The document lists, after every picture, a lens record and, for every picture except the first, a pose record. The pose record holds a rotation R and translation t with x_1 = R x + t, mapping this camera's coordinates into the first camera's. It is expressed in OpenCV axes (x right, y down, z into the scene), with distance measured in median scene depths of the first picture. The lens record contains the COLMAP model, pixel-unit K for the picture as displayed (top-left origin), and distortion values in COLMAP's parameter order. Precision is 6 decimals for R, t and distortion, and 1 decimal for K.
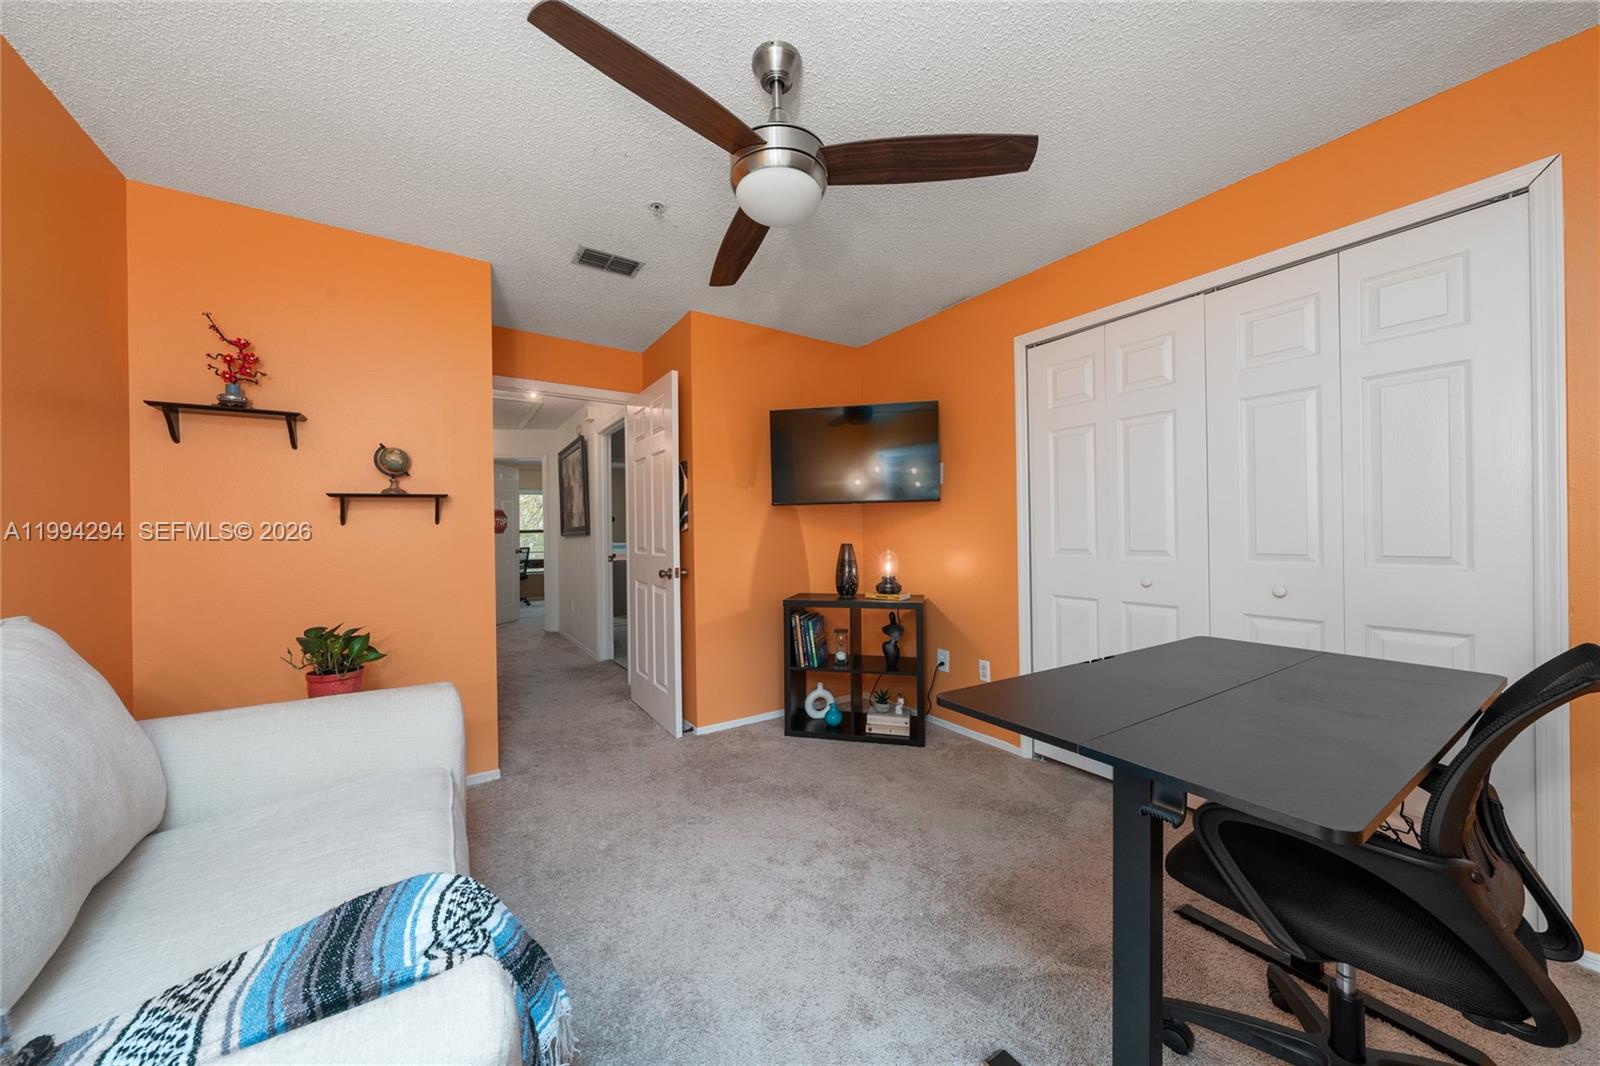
lens RADIAL K [[546.7, 0, 795.6], [0, 546.7, 531.0], [0, 0, 1]] dist [-0.001323, 0.000156]
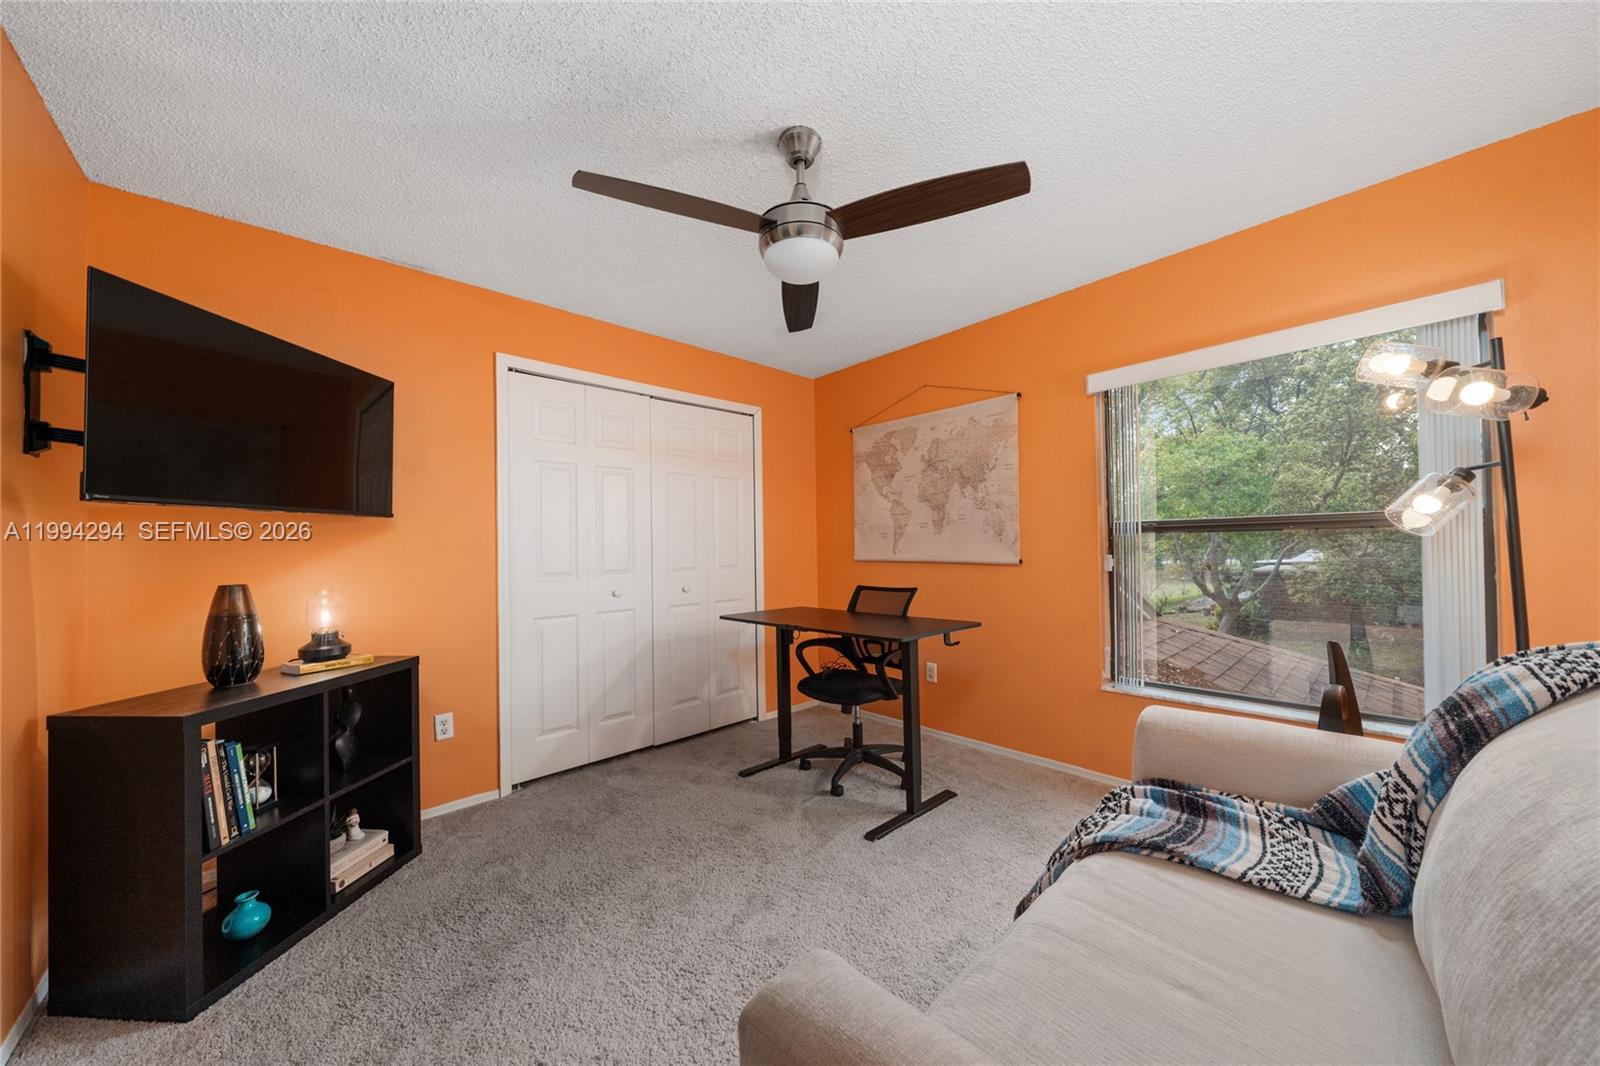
lens RADIAL K [[558.3, 0, 800.9], [0, 558.3, 539.6], [0, 0, 1]] dist [0.000601, 0.000150]
pose [[-0.165809, 0.025510, 0.985828, -0.633543], [0.012855, 0.999636, -0.023705, -0.000837], [-0.986074, 0.008742, -0.166076, 0.652294]]
